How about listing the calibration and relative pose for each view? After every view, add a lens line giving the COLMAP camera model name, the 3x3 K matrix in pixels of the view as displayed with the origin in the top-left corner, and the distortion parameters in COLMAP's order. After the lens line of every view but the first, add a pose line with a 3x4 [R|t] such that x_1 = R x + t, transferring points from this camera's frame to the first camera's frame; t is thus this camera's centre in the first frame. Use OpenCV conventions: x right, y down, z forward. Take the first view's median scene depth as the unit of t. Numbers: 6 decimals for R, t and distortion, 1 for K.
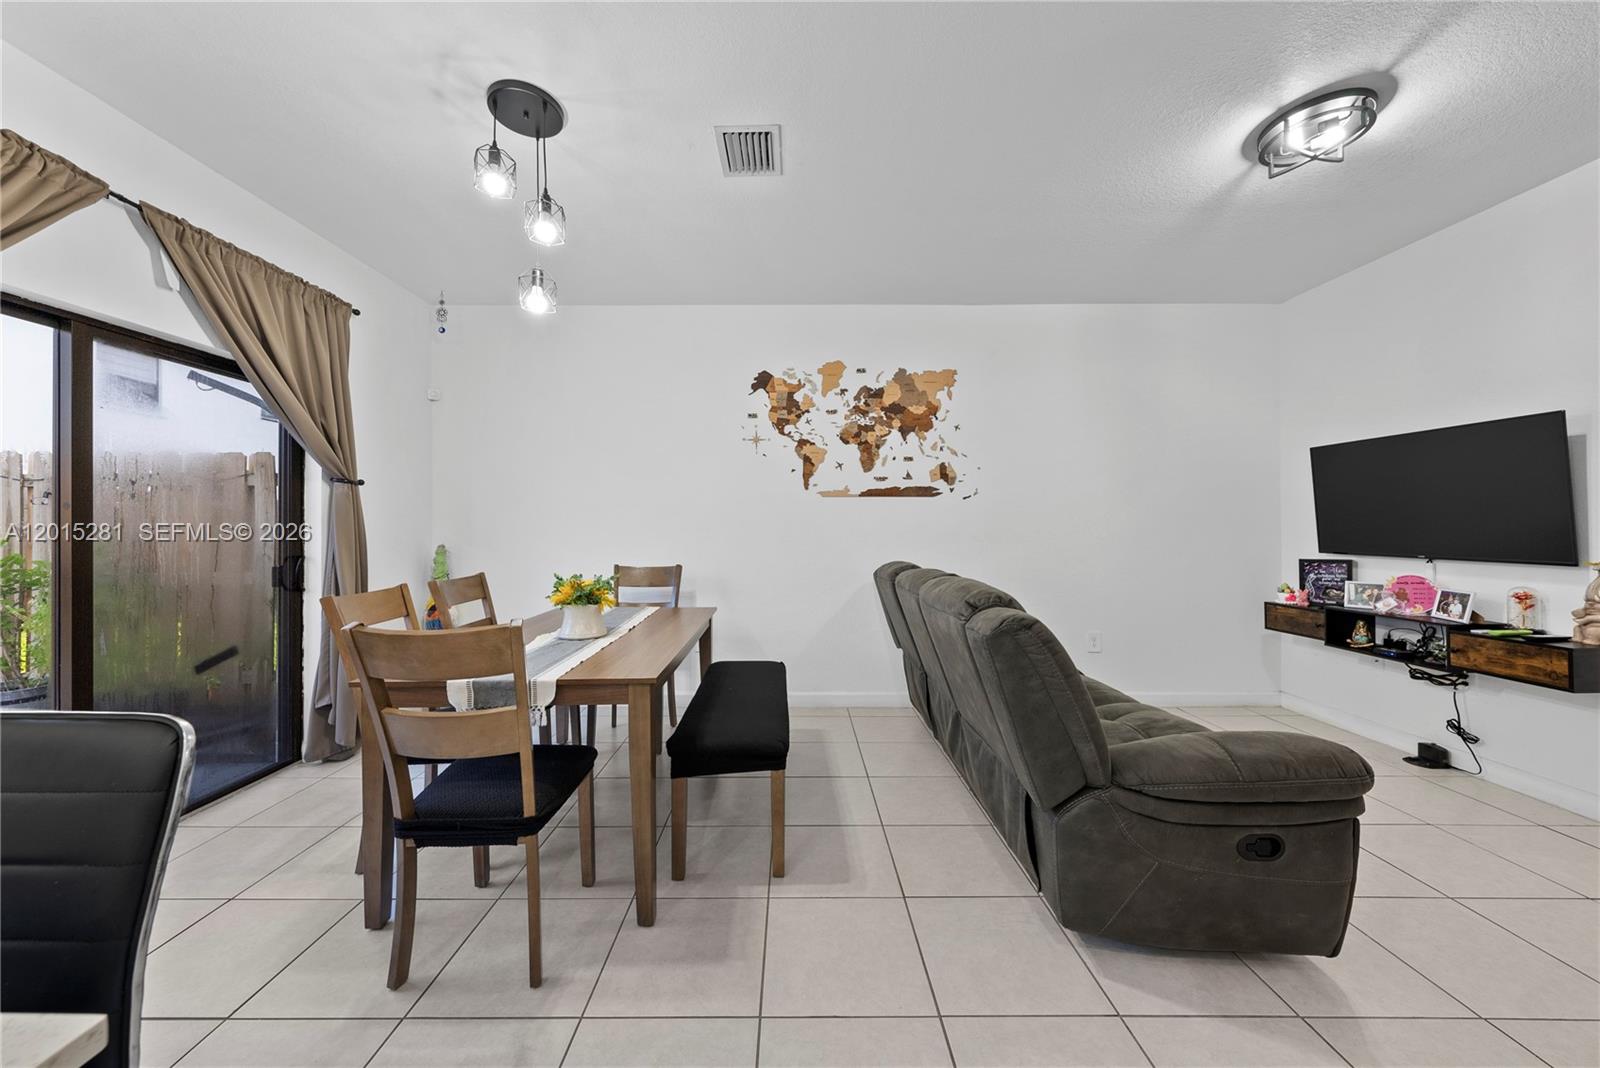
lens RADIAL K [[554.5, 0, 790.3], [0, 554.5, 529.5], [0, 0, 1]] dist [-0.000623, -0.000042]
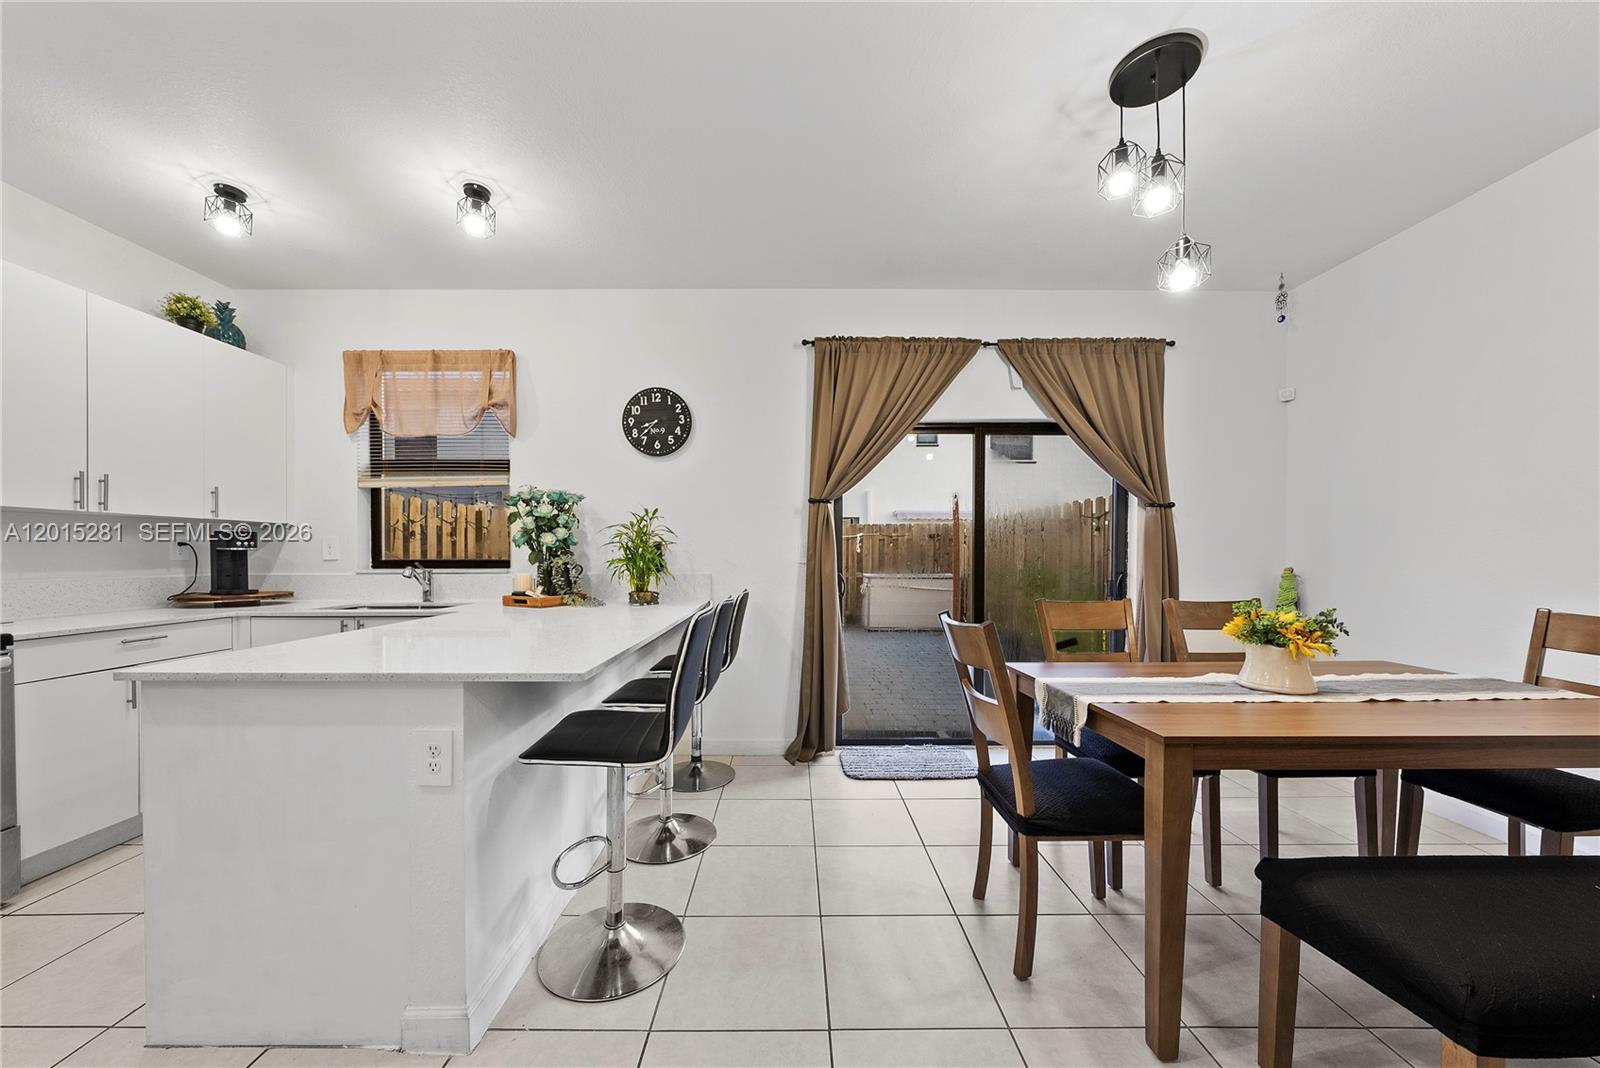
lens RADIAL K [[553.8, 0, 793.4], [0, 553.8, 567.9], [0, 0, 1]] dist [-0.003419, 0.000301]
pose [[0.010170, 0.021691, -0.999713, 0.218613], [-0.003905, 0.999758, 0.021652, 0.012012], [0.999941, 0.003684, 0.010253, 0.219346]]
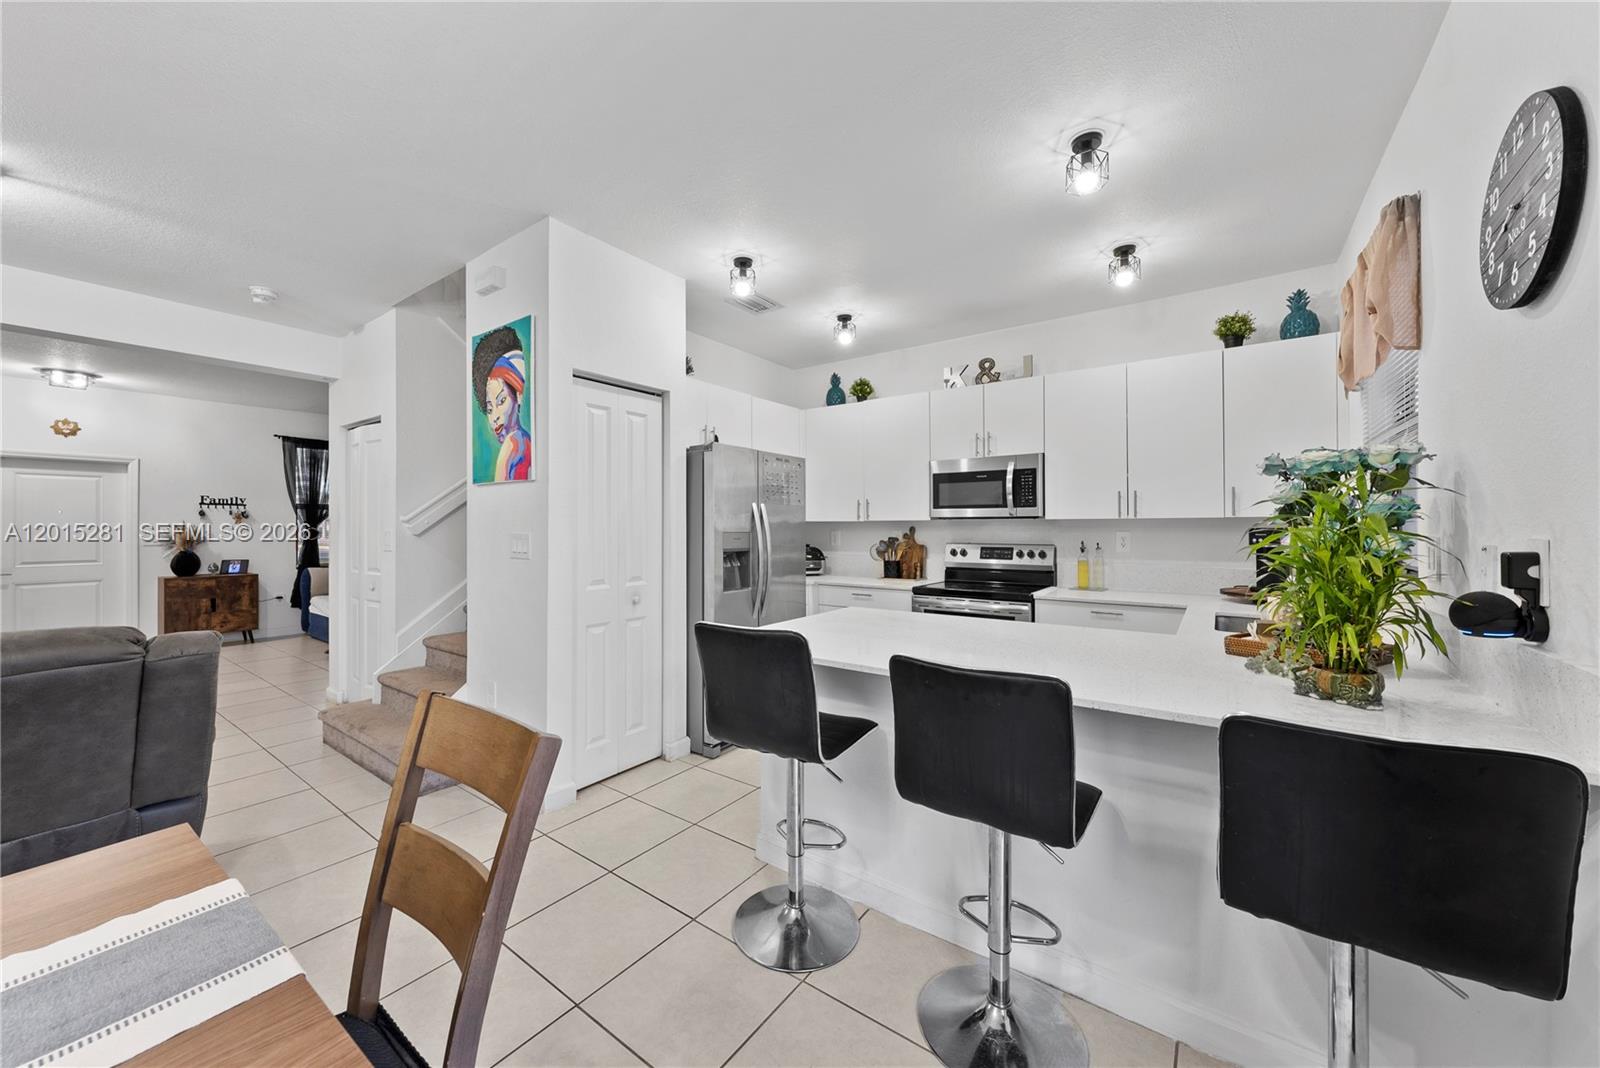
lens RADIAL K [[590.2, 0, 780.9], [0, 590.2, 524.1], [0, 0, 1]] dist [-0.000416, -0.000065]
pose [[-0.805097, 0.005852, 0.593114, -0.515069], [0.004709, 0.999983, -0.003474, -0.024804], [-0.593125, -0.000004, -0.805111, 0.505622]]
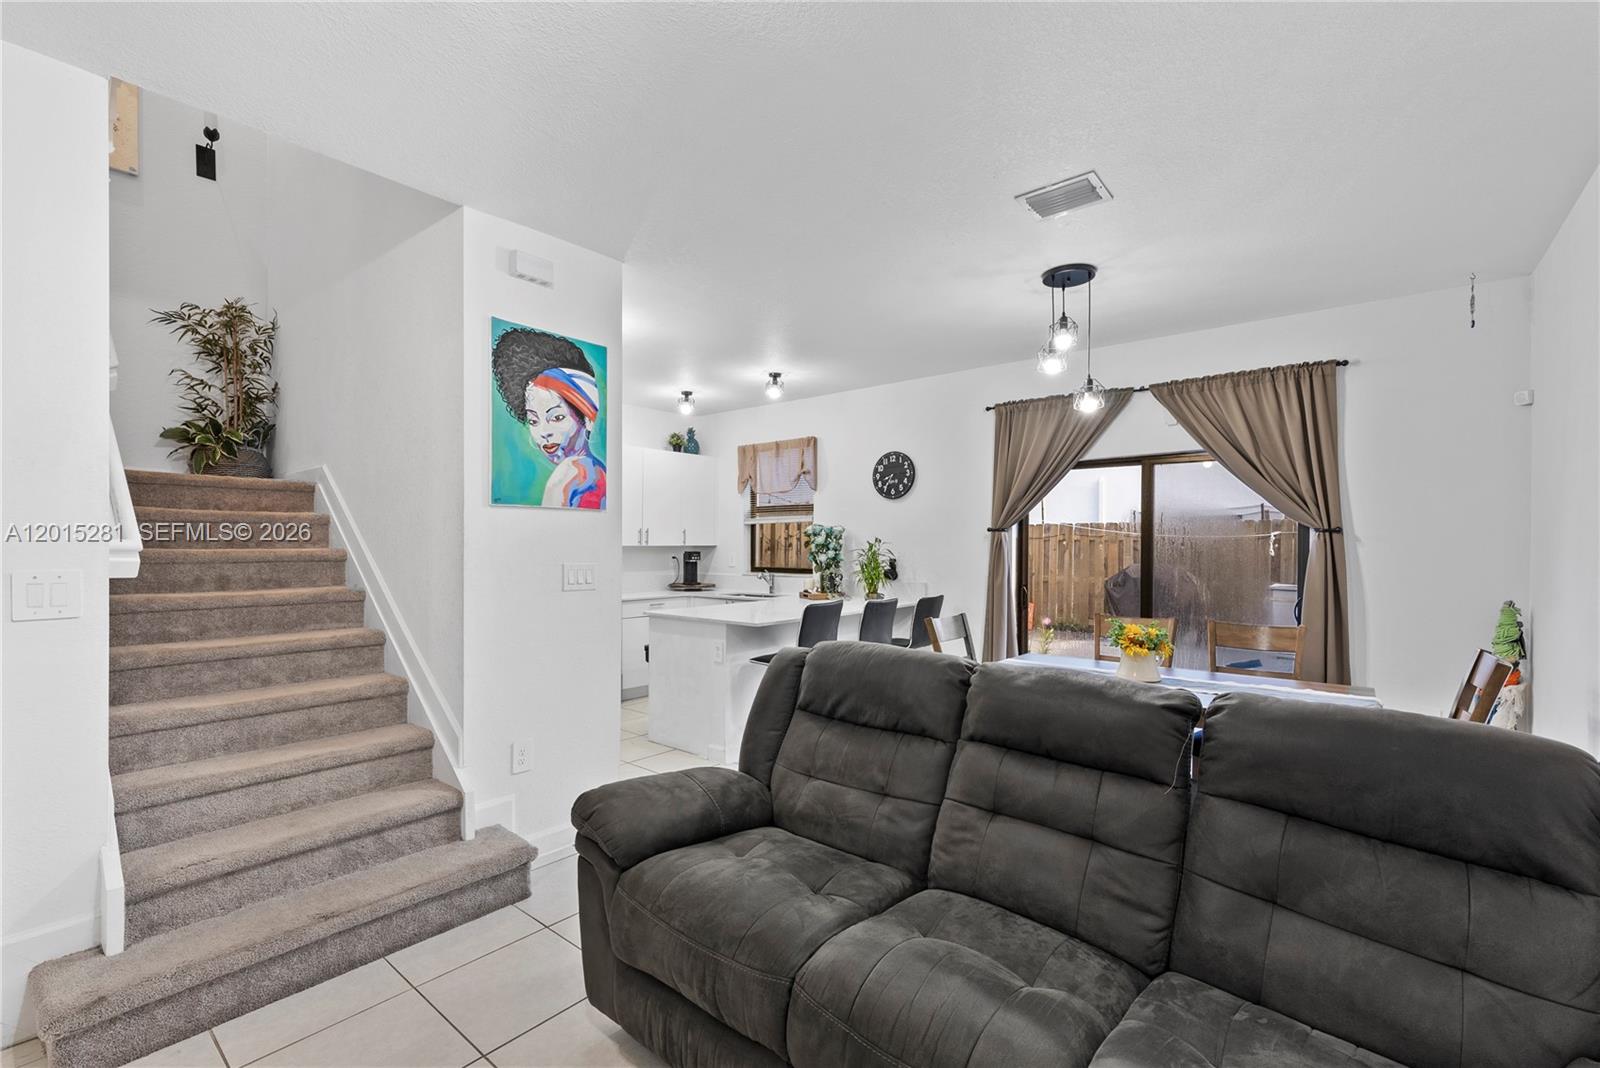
lens RADIAL K [[698.3, 0, 796.0], [0, 698.3, 543.6], [0, 0, 1]] dist [0.001675, -0.000005]
pose [[-0.638038, -0.002664, -0.770000, 0.690955], [-0.005608, 0.999984, 0.001187, -0.043992], [0.769984, 0.005076, -0.638042, 0.844868]]
